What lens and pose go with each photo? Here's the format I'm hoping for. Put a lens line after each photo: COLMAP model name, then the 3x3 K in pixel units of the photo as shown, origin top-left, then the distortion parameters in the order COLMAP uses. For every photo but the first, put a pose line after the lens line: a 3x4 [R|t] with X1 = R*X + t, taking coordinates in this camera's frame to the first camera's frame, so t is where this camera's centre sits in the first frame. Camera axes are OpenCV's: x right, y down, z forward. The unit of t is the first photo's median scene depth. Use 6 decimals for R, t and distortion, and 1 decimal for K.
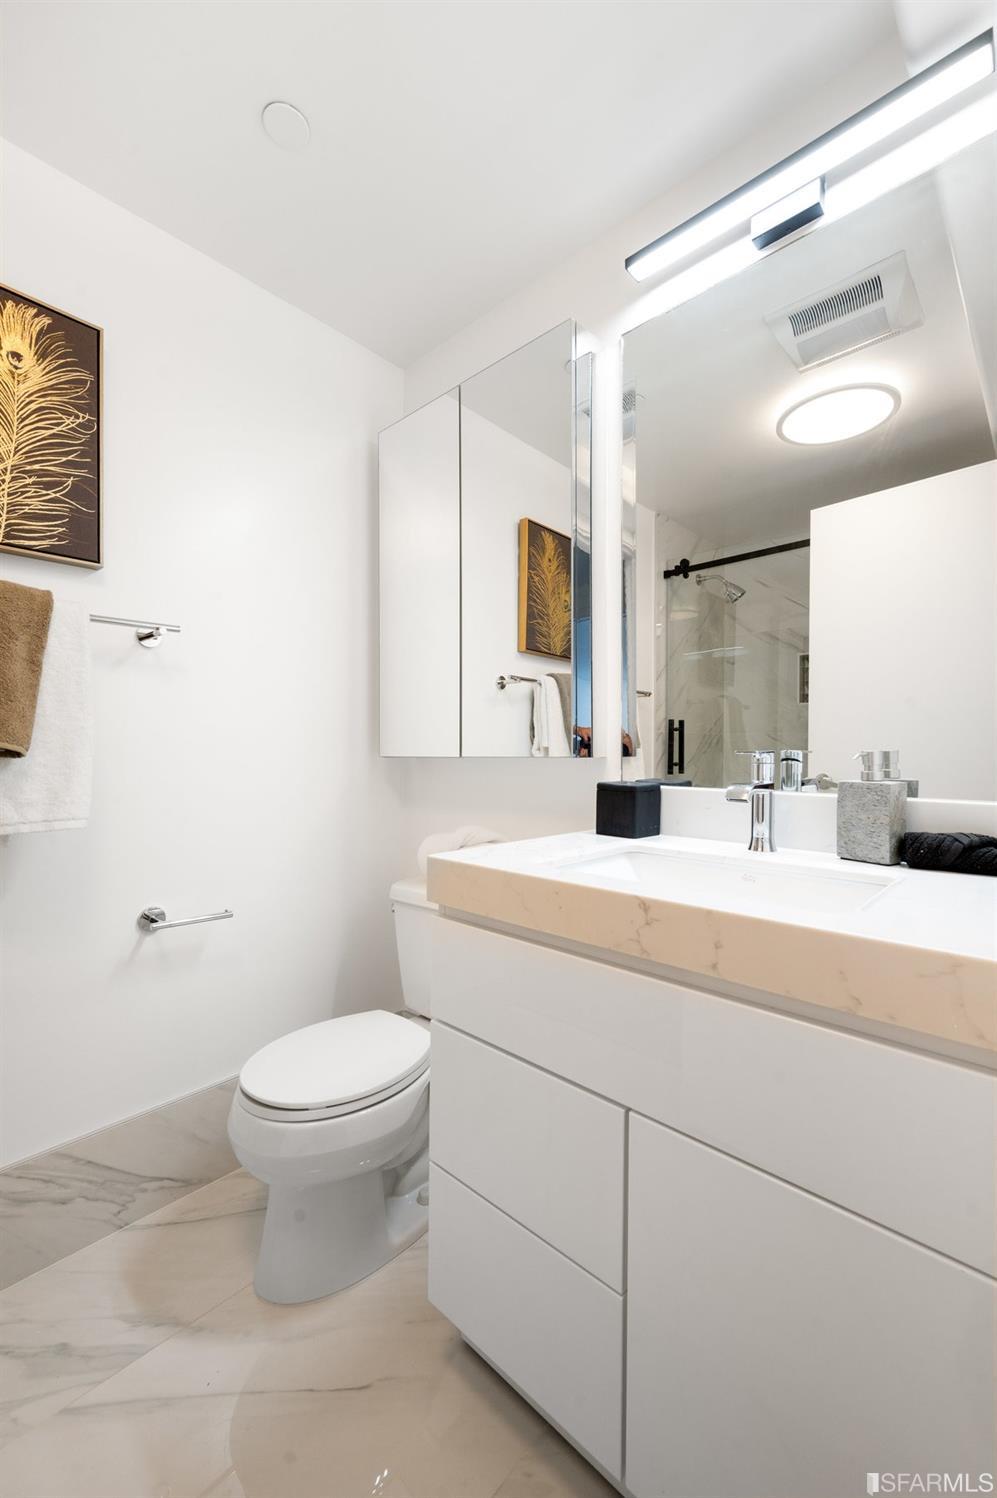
lens RADIAL K [[597.4, 0, 500.7], [0, 597.4, 753.5], [0, 0, 1]] dist [0.007618, -0.000652]
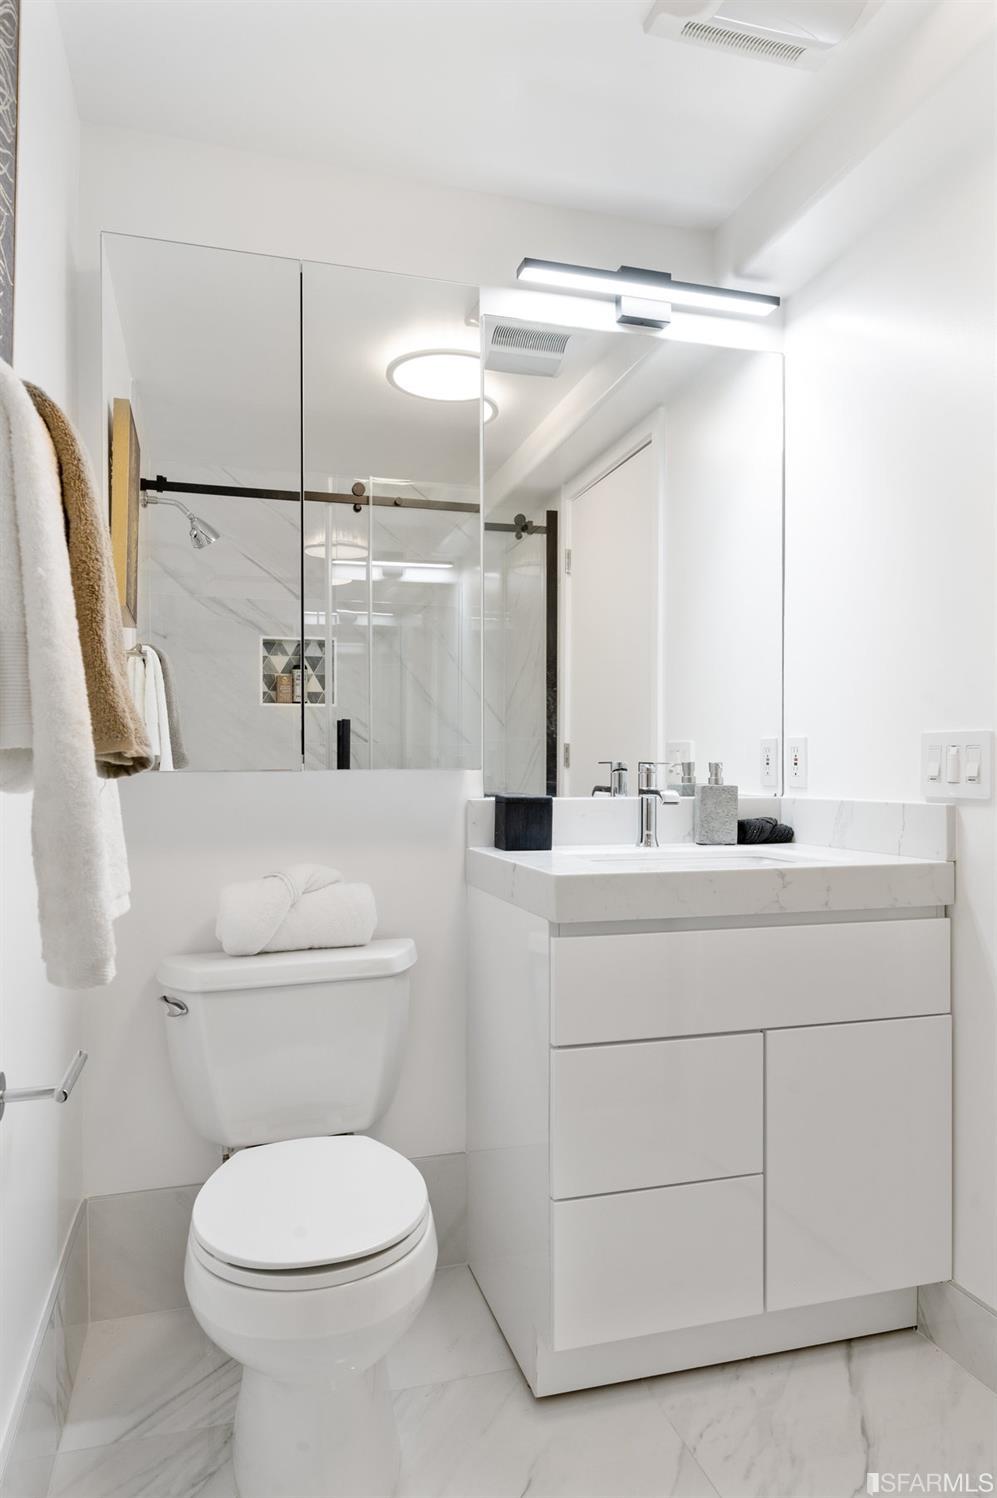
lens RADIAL K [[967.9, 0, 499.5], [0, 967.9, 751.4], [0, 0, 1]] dist [0.006732, 0.000301]
pose [[0.521308, 0.005905, 0.853348, -1.506614], [0.005594, 0.999931, -0.010337, -0.008283], [-0.853350, 0.010163, 0.521239, 0.288456]]
